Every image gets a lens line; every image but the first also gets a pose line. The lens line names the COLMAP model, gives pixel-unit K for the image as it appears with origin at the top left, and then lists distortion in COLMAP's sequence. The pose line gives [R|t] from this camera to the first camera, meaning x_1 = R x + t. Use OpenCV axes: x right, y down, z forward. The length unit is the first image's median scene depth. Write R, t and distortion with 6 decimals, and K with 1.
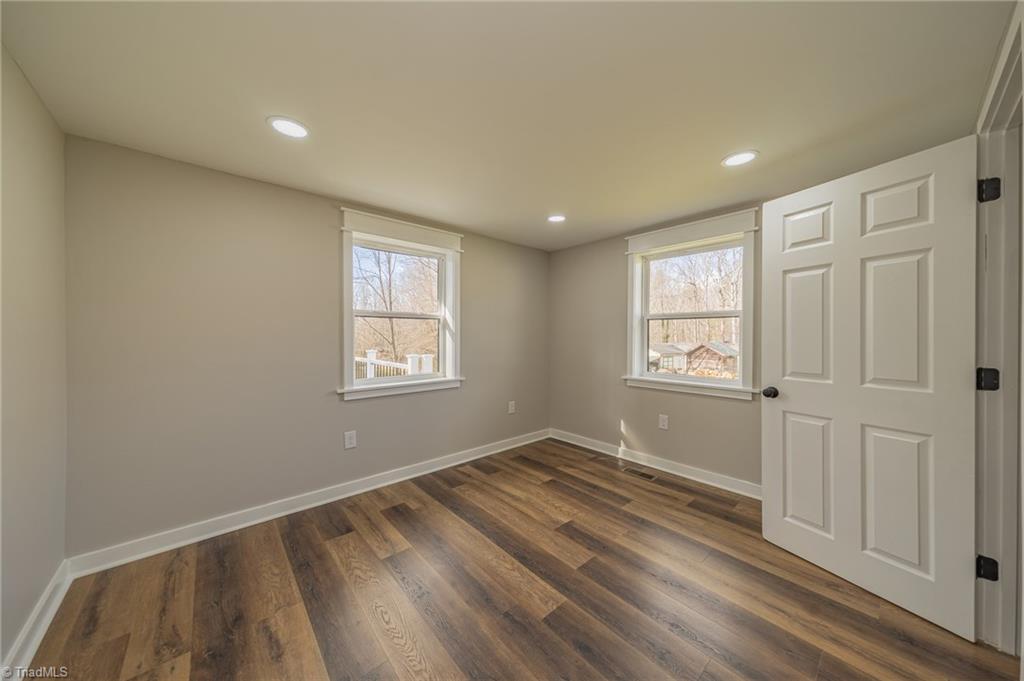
lens RADIAL K [[345.8, 0, 513.3], [0, 345.8, 335.5], [0, 0, 1]] dist [0.009902, -0.000132]
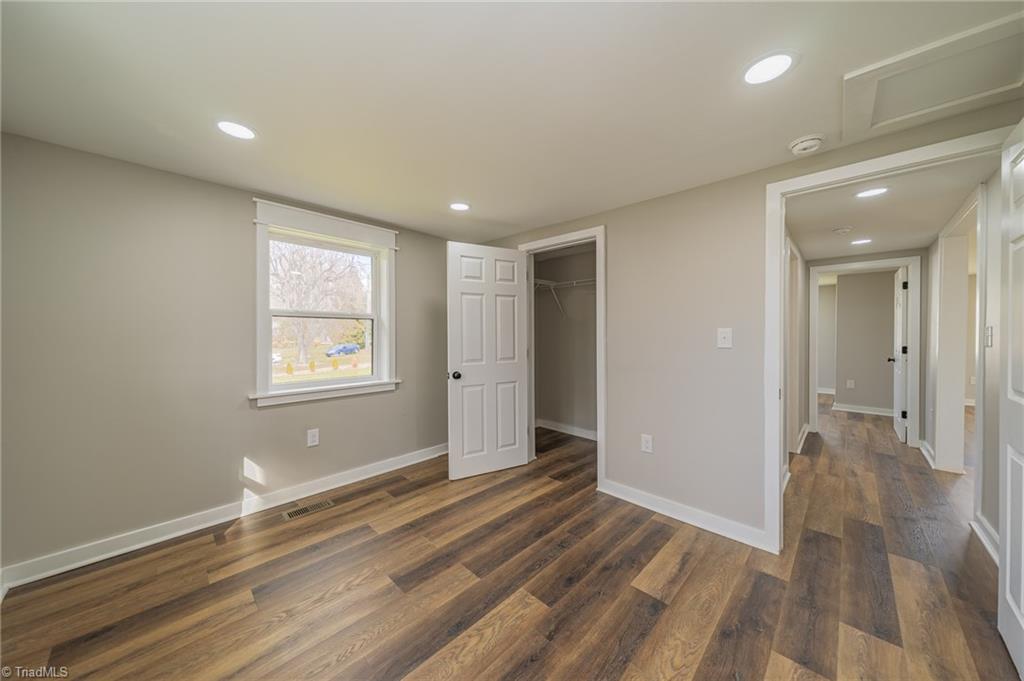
lens RADIAL K [[345.8, 0, 513.3], [0, 345.8, 335.5], [0, 0, 1]] dist [0.009902, -0.000132]
pose [[-0.081190, -0.005247, 0.996685, -0.679534], [0.003018, 0.999980, 0.005511, -0.008763], [-0.996694, 0.003456, -0.081172, 0.849287]]
